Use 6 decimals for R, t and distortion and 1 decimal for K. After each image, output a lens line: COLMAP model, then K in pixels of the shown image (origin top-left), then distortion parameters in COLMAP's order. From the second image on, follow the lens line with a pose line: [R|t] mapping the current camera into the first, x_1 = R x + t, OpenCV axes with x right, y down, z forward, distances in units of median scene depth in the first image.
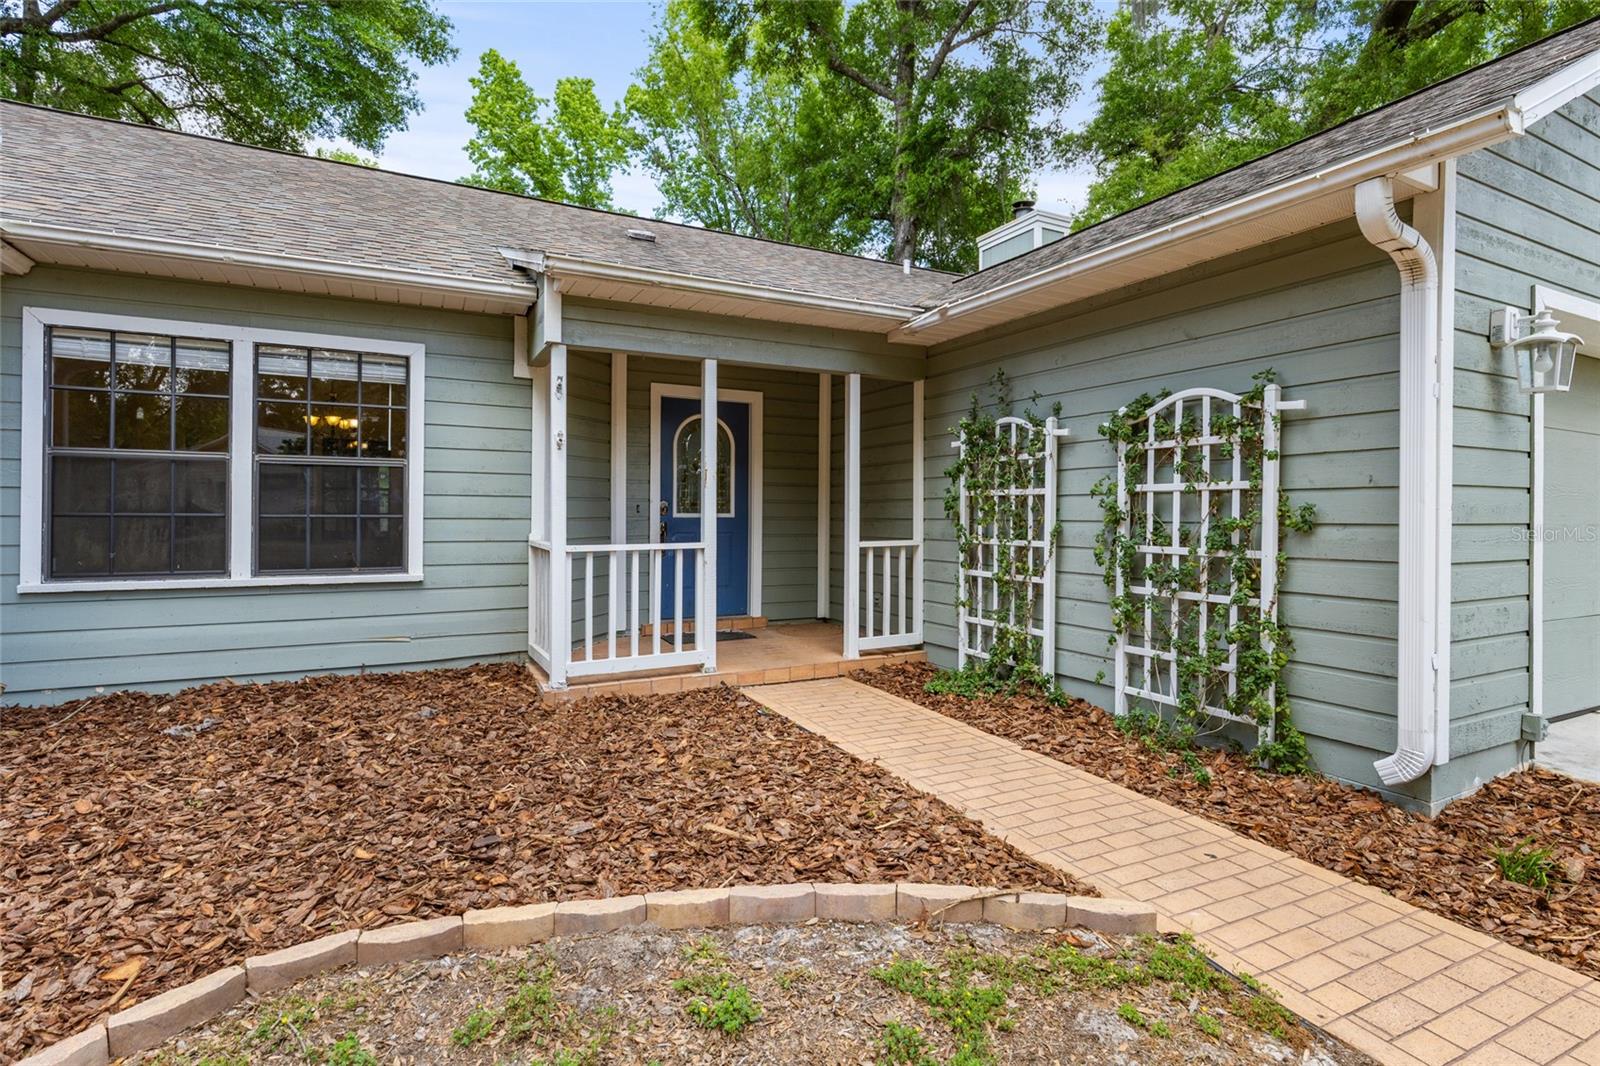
lens RADIAL K [[772.5, 0, 797.4], [0, 772.5, 509.3], [0, 0, 1]] dist [-0.000096, -0.000224]
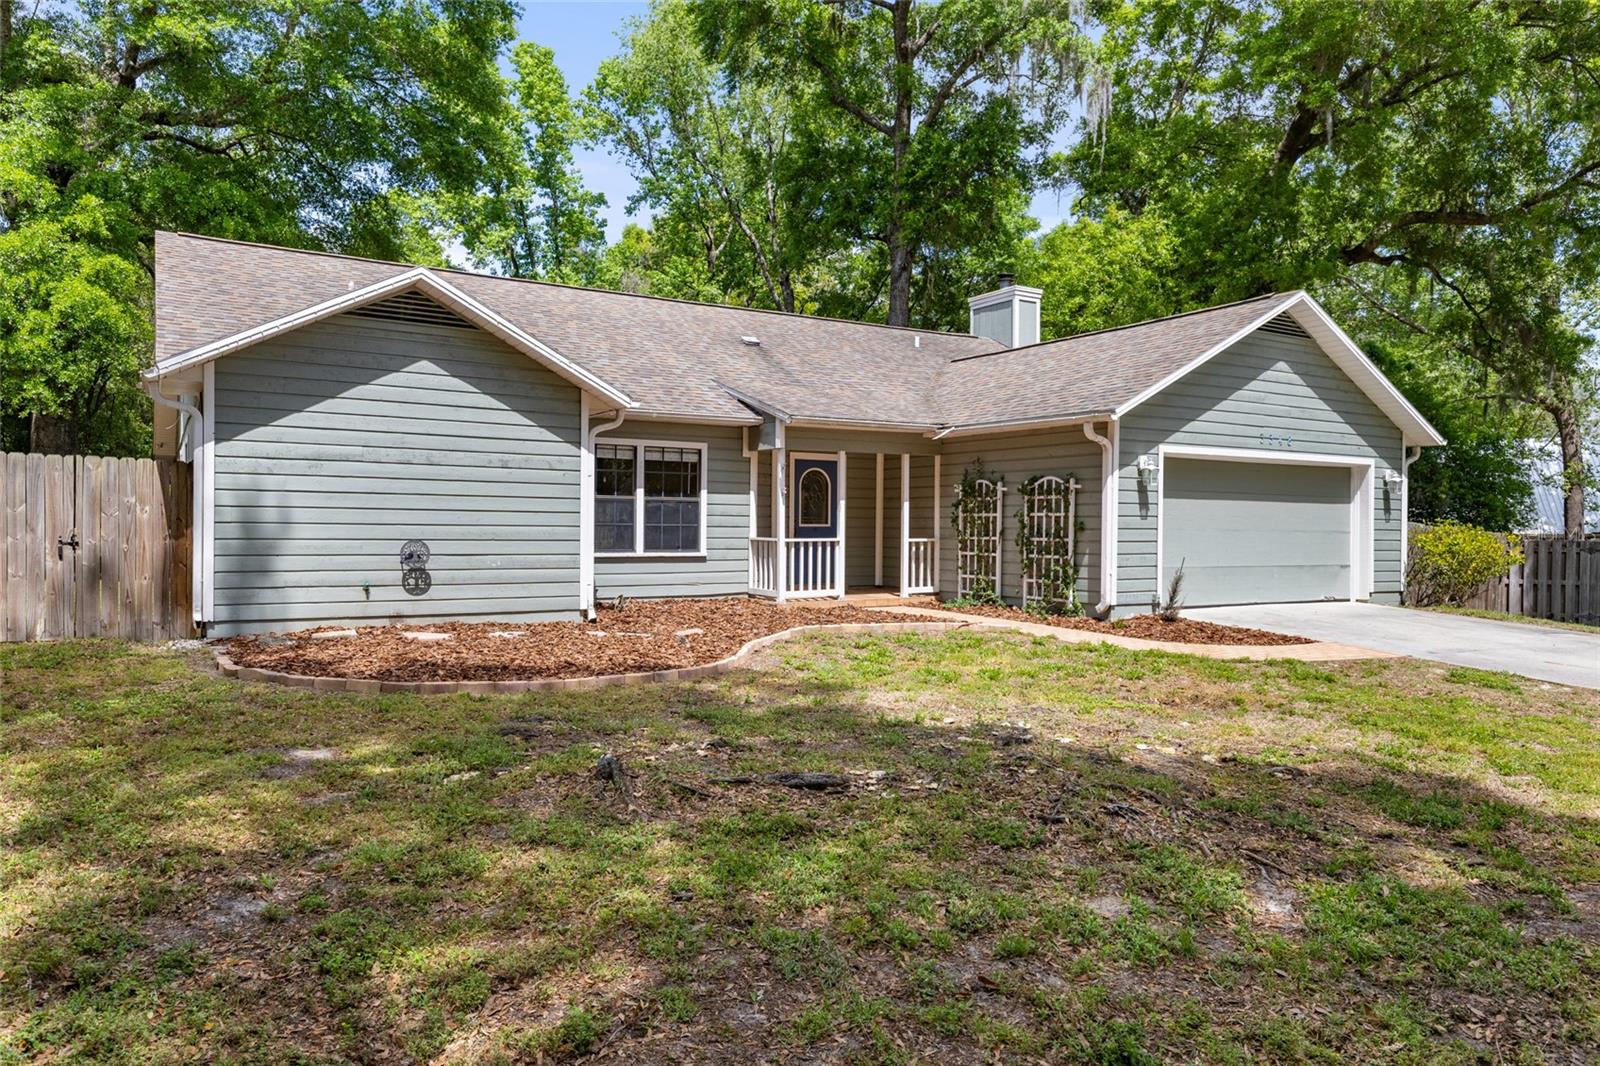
lens RADIAL K [[1059.5, 0, 800.0], [0, 1059.5, 533.0], [0, 0, 1]] dist [-0.000734, 0.000060]
pose [[0.997380, 0.000965, 0.072335, -0.461600], [-0.002042, 0.999888, 0.014829, -0.014478], [-0.072312, -0.014938, 0.997270, -1.979199]]
